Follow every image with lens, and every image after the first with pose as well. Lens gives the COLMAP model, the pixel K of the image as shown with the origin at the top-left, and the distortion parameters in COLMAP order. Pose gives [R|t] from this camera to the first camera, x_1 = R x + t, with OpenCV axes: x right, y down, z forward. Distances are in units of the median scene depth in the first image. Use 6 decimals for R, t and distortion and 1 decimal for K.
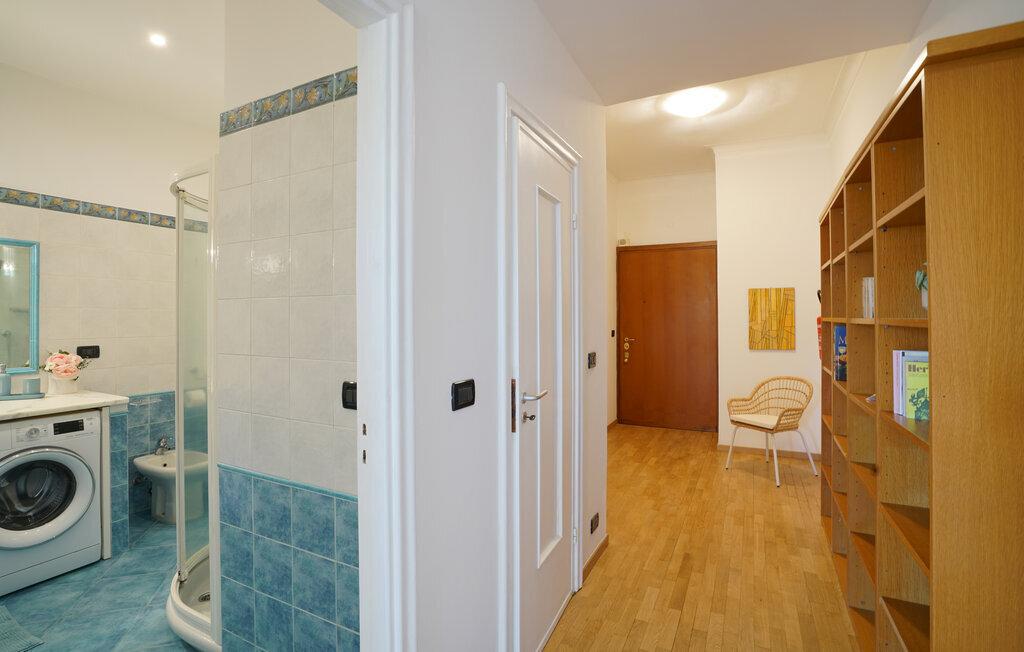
lens RADIAL K [[478.9, 0, 511.0], [0, 478.9, 315.1], [0, 0, 1]] dist [-0.047083, 0.014202]
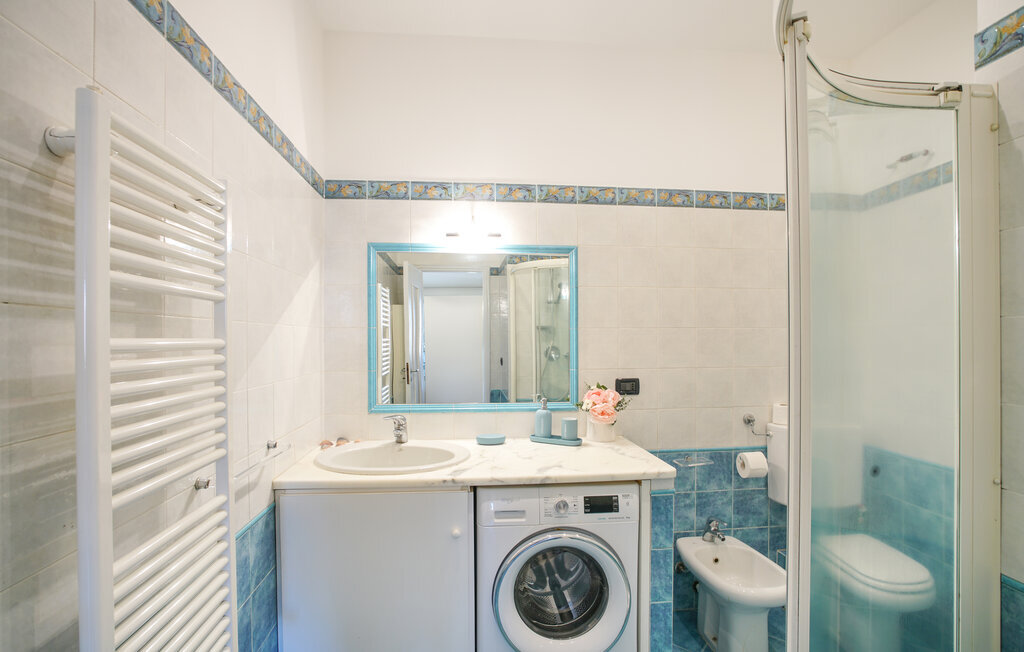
lens RADIAL K [[478.9, 0, 503.9], [0, 478.9, 341.4], [0, 0, 1]] dist [-0.047083, 0.014202]
pose [[0.536897, 0.002760, -0.843643, -0.392677], [0.009308, 0.999914, 0.009196, -0.003034], [0.843596, -0.012790, 0.536826, 0.449681]]
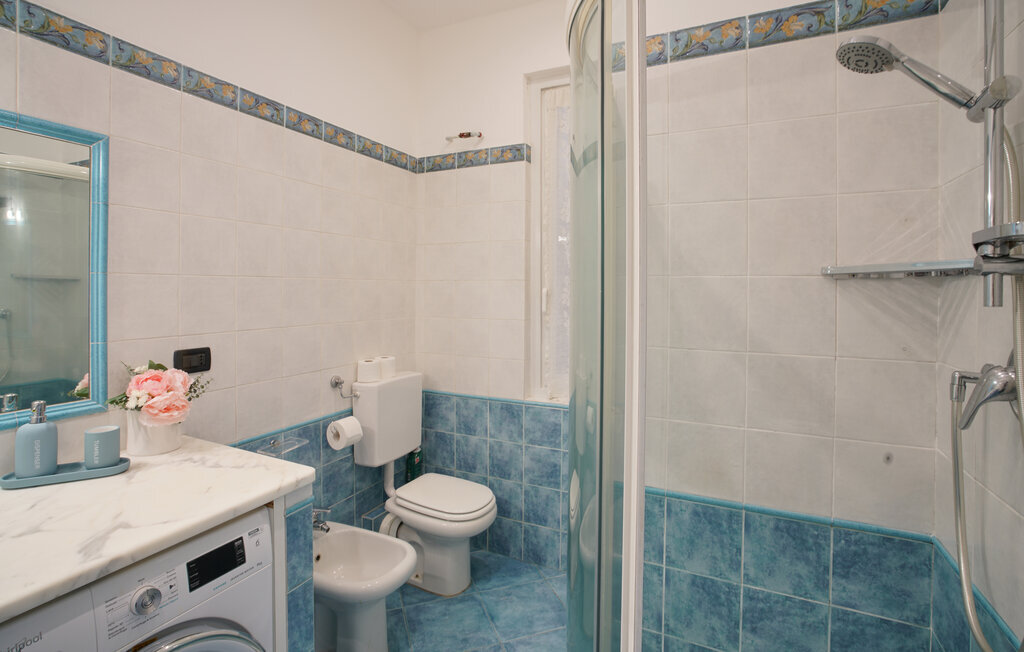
lens RADIAL K [[478.9, 0, 504.7], [0, 478.9, 291.3], [0, 0, 1]] dist [-0.047083, 0.014202]
pose [[0.999878, -0.000219, 0.015597, -0.619638], [0.000103, 0.999973, 0.007389, -0.001562], [-0.015598, -0.007386, 0.999851, 0.514117]]
